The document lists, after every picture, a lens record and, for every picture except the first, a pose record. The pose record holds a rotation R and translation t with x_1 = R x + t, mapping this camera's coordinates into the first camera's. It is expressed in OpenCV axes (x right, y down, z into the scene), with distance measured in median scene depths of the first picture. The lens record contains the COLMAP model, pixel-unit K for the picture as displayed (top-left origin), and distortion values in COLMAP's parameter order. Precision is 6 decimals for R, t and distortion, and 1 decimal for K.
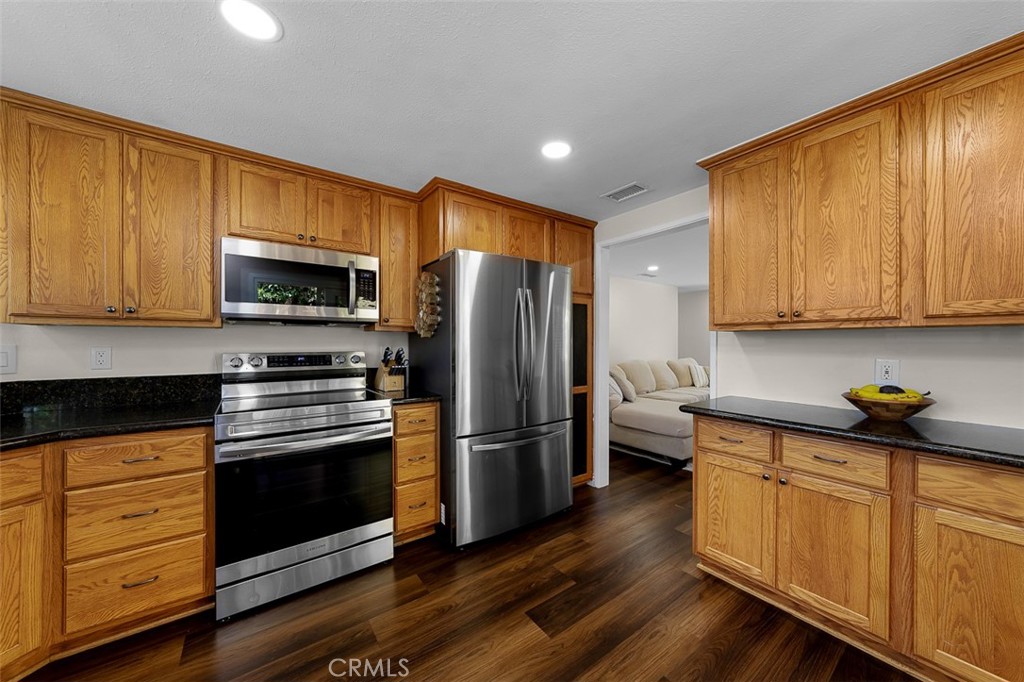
lens RADIAL K [[345.0, 0, 514.2], [0, 345.0, 336.9], [0, 0, 1]] dist [-0.001250, -0.000079]
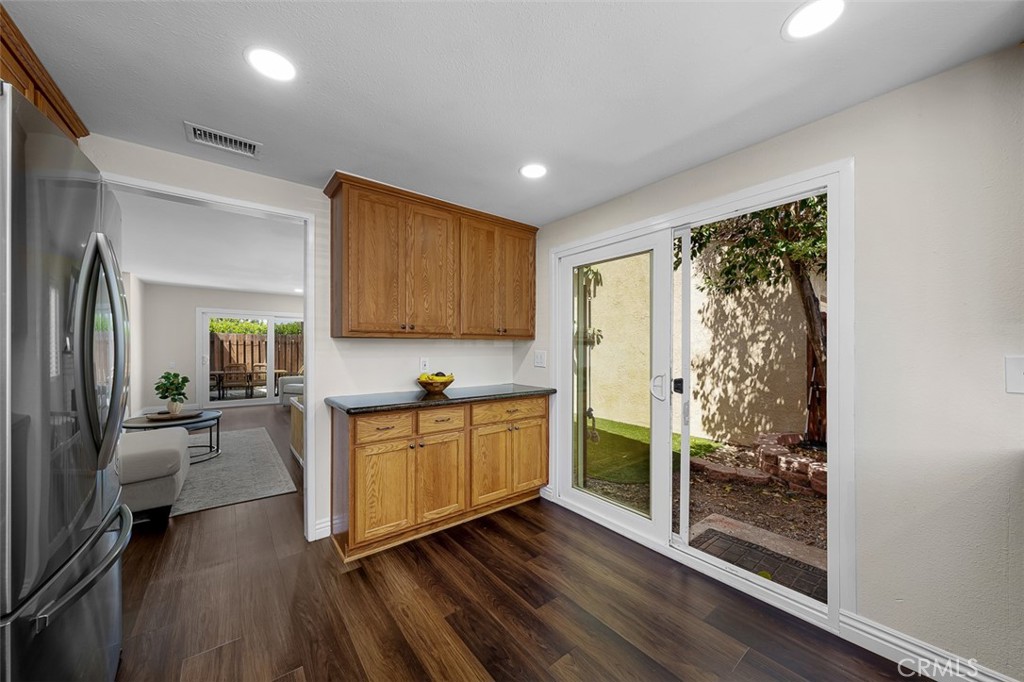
lens RADIAL K [[356.2, 0, 512.1], [0, 356.2, 345.1], [0, 0, 1]] dist [0.001741, 0.000129]
pose [[-0.005175, 0.009314, 0.999943, -0.656086], [-0.013294, 0.999868, -0.009382, 0.016193], [-0.999898, -0.013342, -0.005050, 0.606037]]
